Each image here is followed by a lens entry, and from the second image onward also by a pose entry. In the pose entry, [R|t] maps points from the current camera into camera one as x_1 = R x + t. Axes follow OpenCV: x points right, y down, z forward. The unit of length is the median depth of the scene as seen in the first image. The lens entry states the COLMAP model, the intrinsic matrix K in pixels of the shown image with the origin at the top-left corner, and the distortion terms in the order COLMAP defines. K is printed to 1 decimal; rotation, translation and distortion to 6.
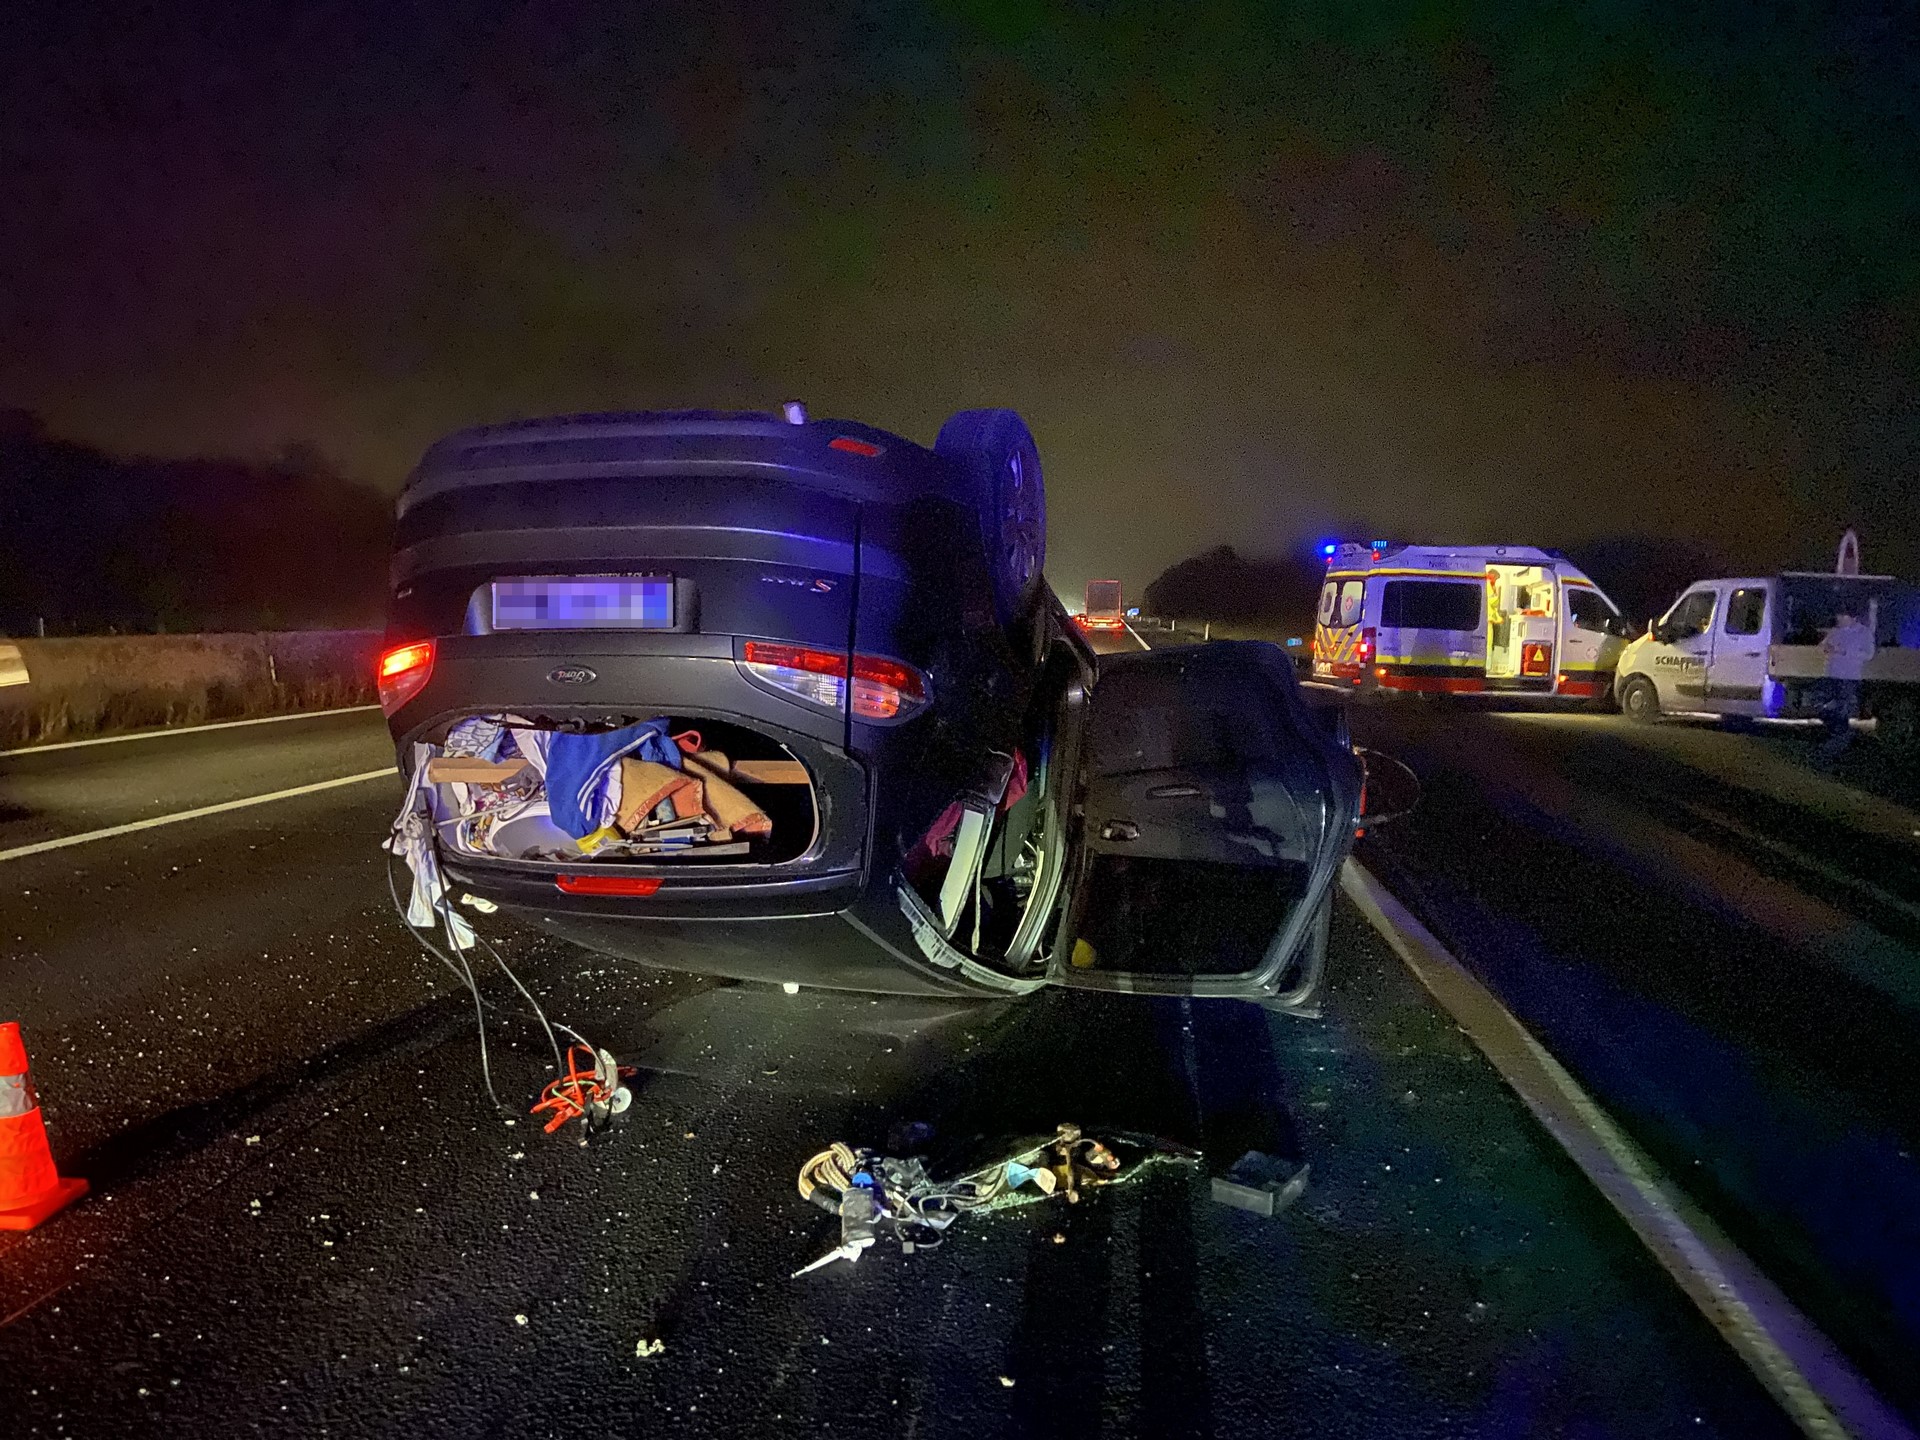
lens RADIAL K [[1276.7, 0, 960.0], [0, 1276.7, 720.0], [0, 0, 1]] dist [0.003879, 0.000222]
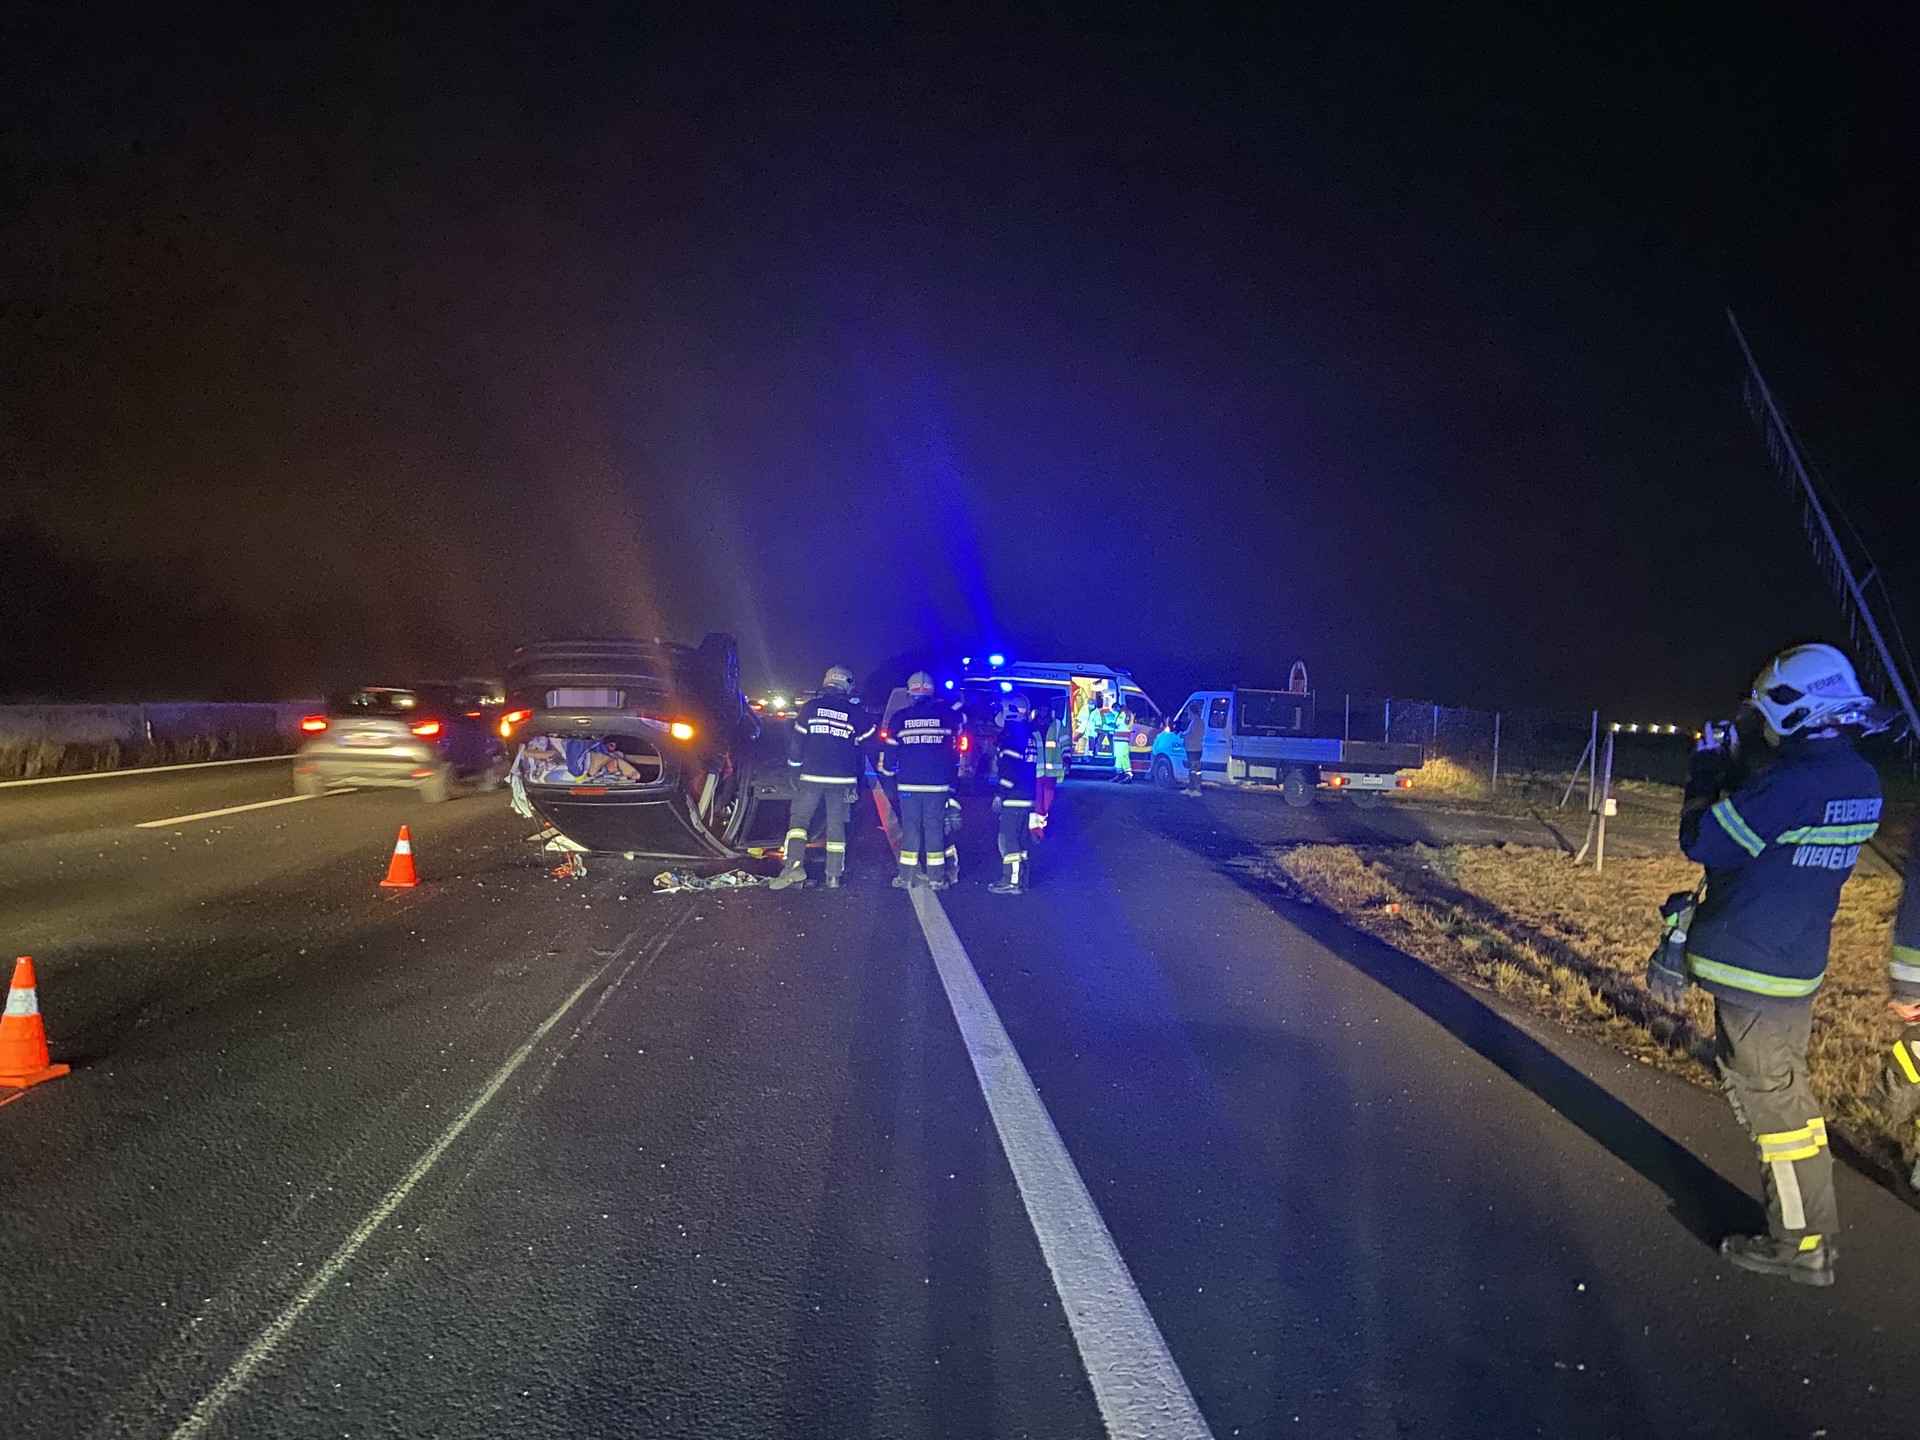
lens RADIAL K [[1276.7, 0, 960.0], [0, 1276.7, 720.0], [0, 0, 1]] dist [0.003879, 0.000222]
pose [[0.975810, 0.020655, 0.217641, -0.073042], [-0.005297, 0.997468, -0.070913, 0.156525], [-0.218555, 0.068045, 0.973449, -1.969806]]
